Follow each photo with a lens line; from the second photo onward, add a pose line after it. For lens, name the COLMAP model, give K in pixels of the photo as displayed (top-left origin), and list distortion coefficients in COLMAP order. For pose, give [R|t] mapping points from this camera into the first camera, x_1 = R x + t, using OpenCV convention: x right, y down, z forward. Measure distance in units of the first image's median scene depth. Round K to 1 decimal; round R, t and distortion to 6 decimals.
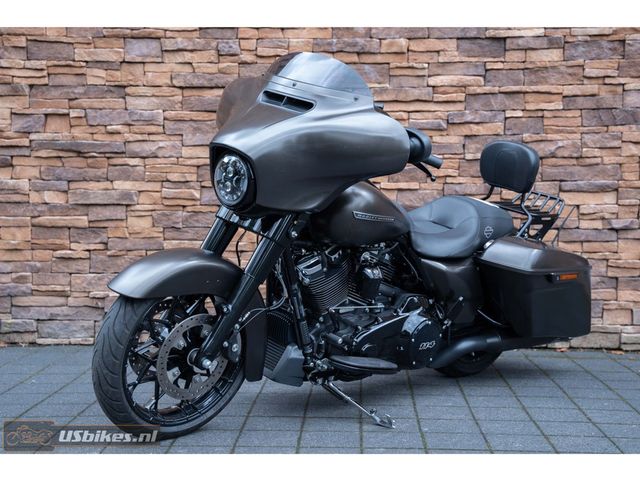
lens RADIAL K [[1035.6, 0, 318.4], [0, 1035.6, 248.2], [0, 0, 1]] dist [0.207249, 0.000000]
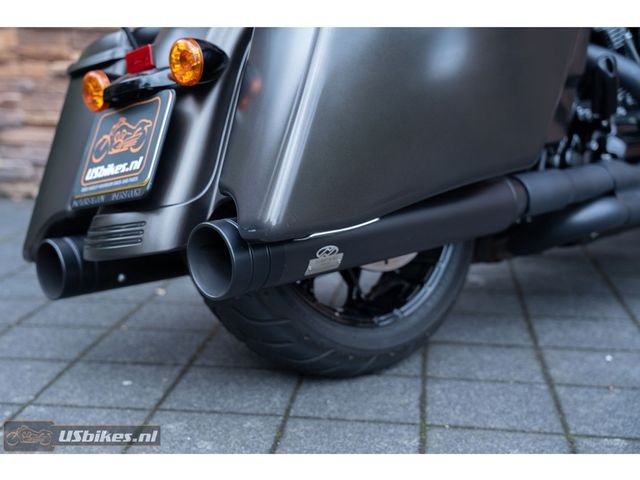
lens RADIAL K [[953.1, 0, 281.7], [0, 953.1, 267.3], [0, 0, 1]] dist [0.184586, 0.000000]
pose [[0.992807, 0.019854, -0.118066, -0.019731], [-0.001135, 0.987671, 0.156540, 0.035506], [0.119718, -0.155280, 0.980589, 0.367078]]
